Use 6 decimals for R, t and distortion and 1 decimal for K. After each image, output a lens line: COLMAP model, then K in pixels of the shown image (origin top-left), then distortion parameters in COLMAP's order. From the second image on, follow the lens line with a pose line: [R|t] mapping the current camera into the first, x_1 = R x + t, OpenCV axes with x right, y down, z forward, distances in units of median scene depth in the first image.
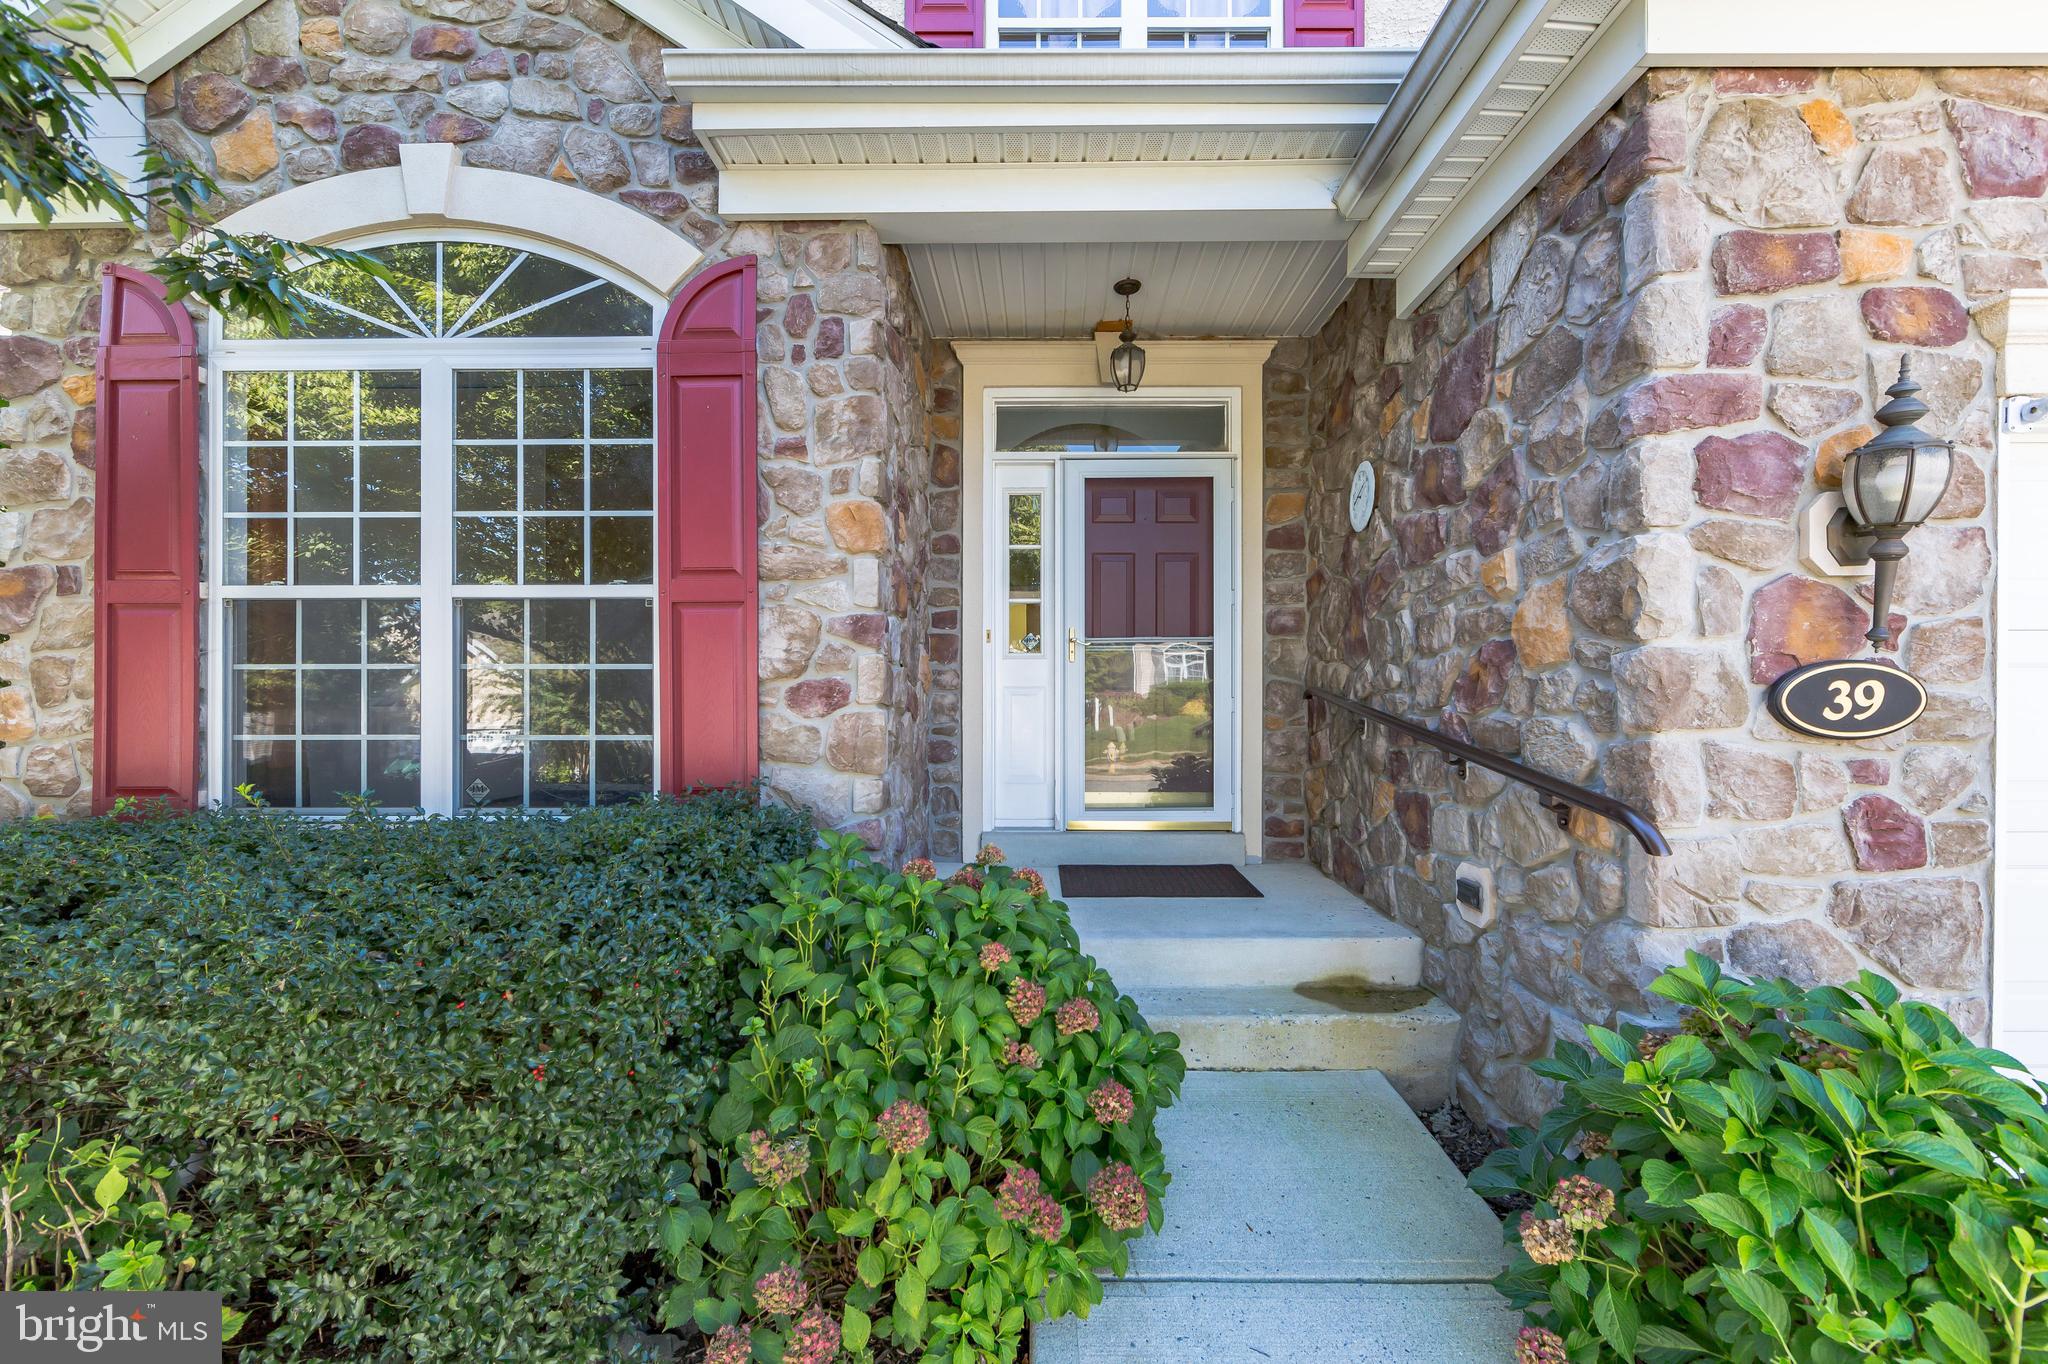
lens RADIAL K [[811.4, 0, 1043.8], [0, 811.4, 698.8], [0, 0, 1]] dist [-0.002115, -0.000222]
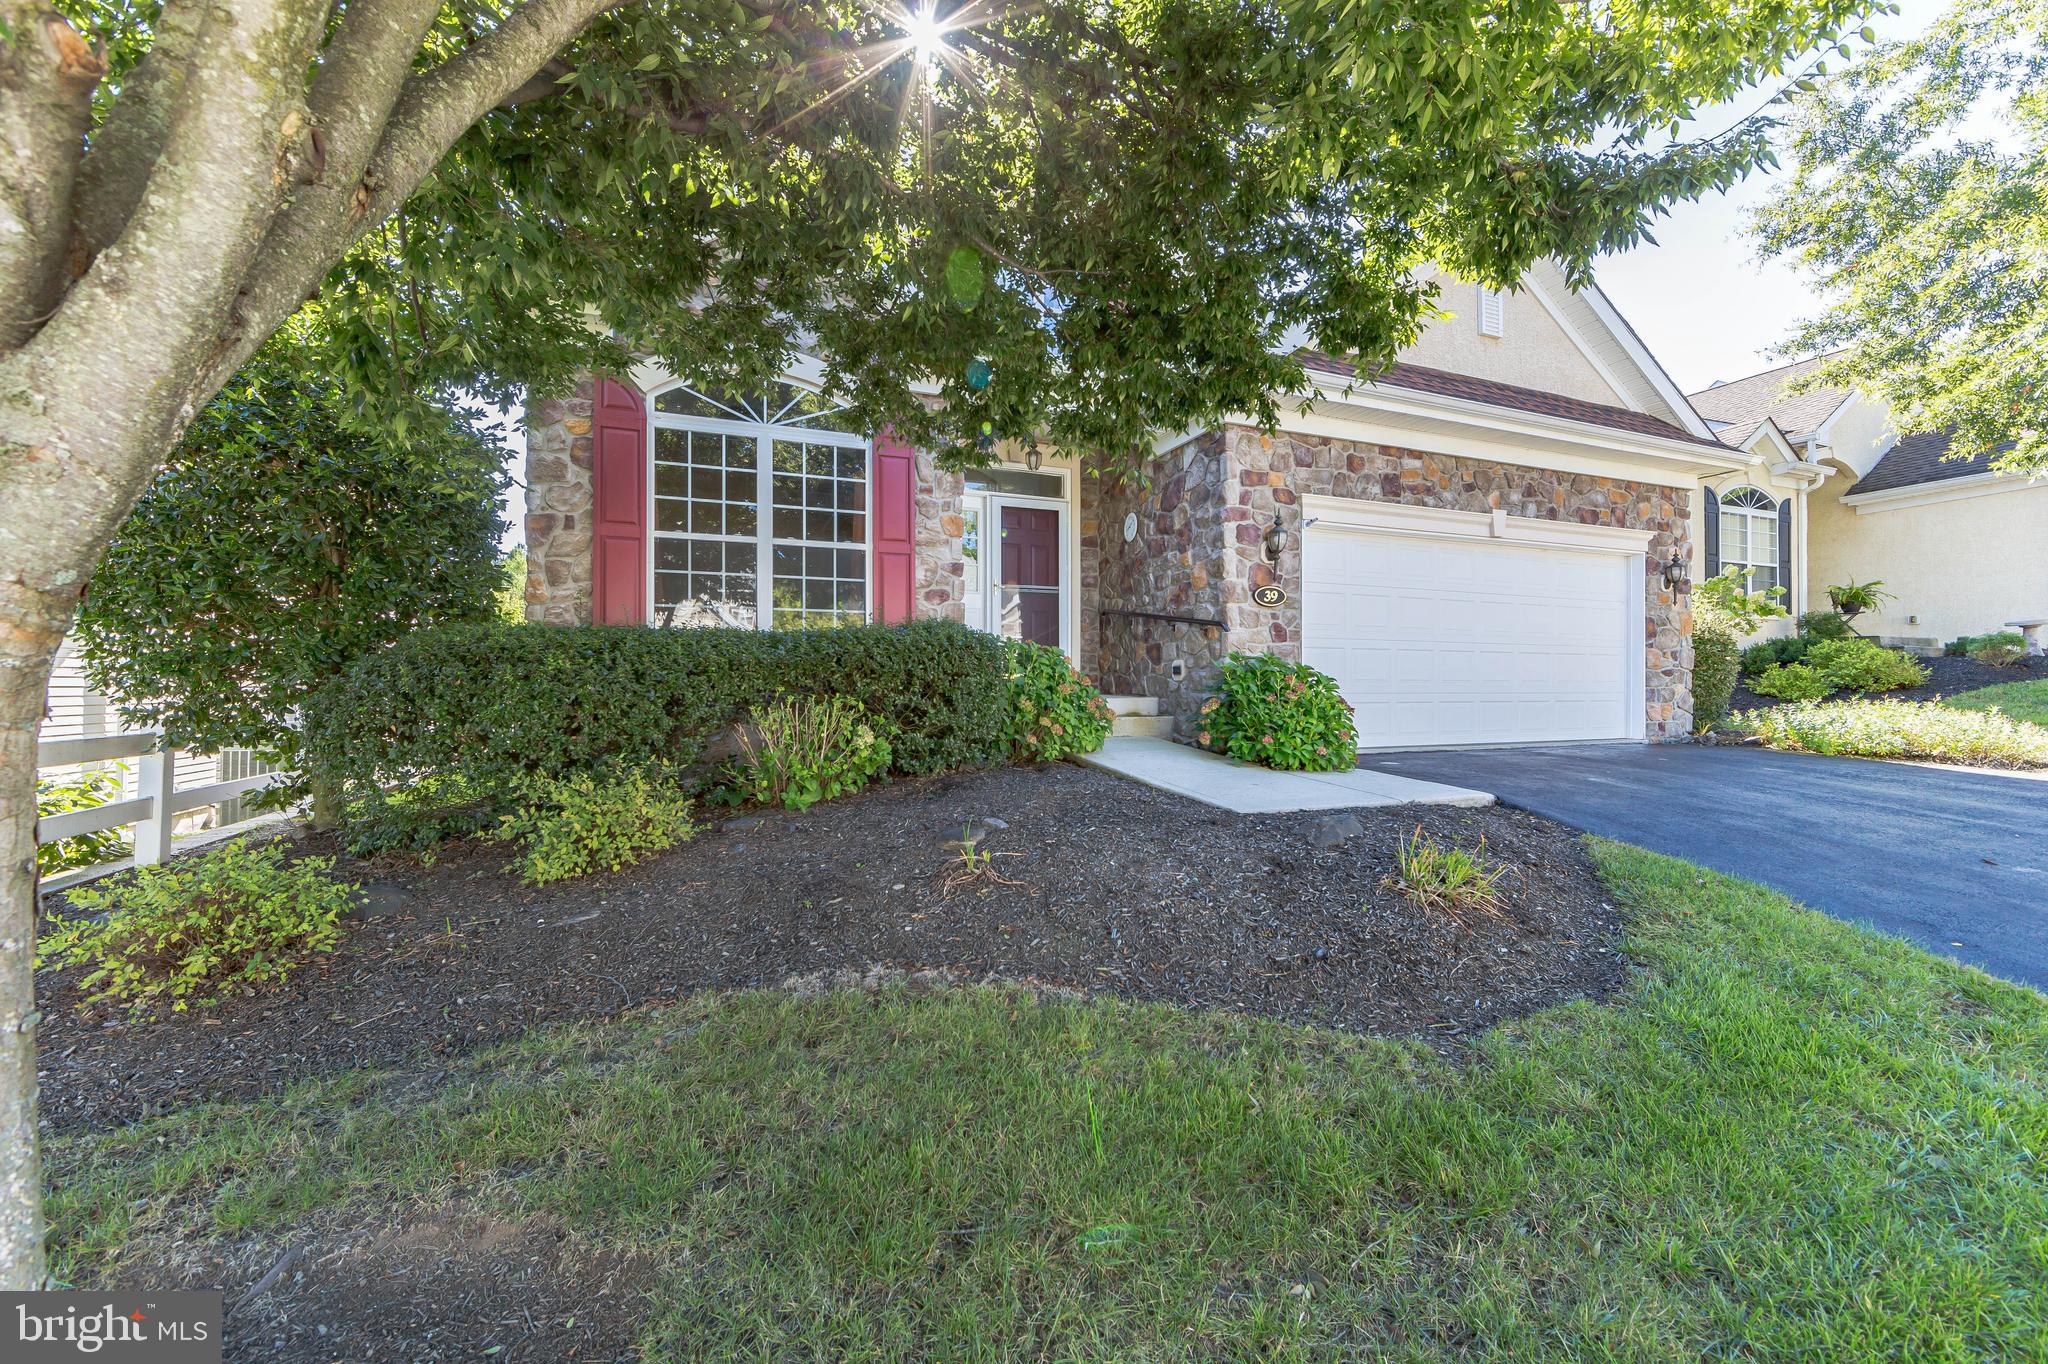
lens RADIAL K [[811.4, 0, 1043.8], [0, 811.4, 698.8], [0, 0, 1]] dist [-0.002115, -0.000222]
pose [[0.922168, -0.006357, 0.386738, -1.066449], [0.003808, 0.999966, 0.007357, 0.329524], [-0.386772, -0.005312, 0.922160, -1.536458]]
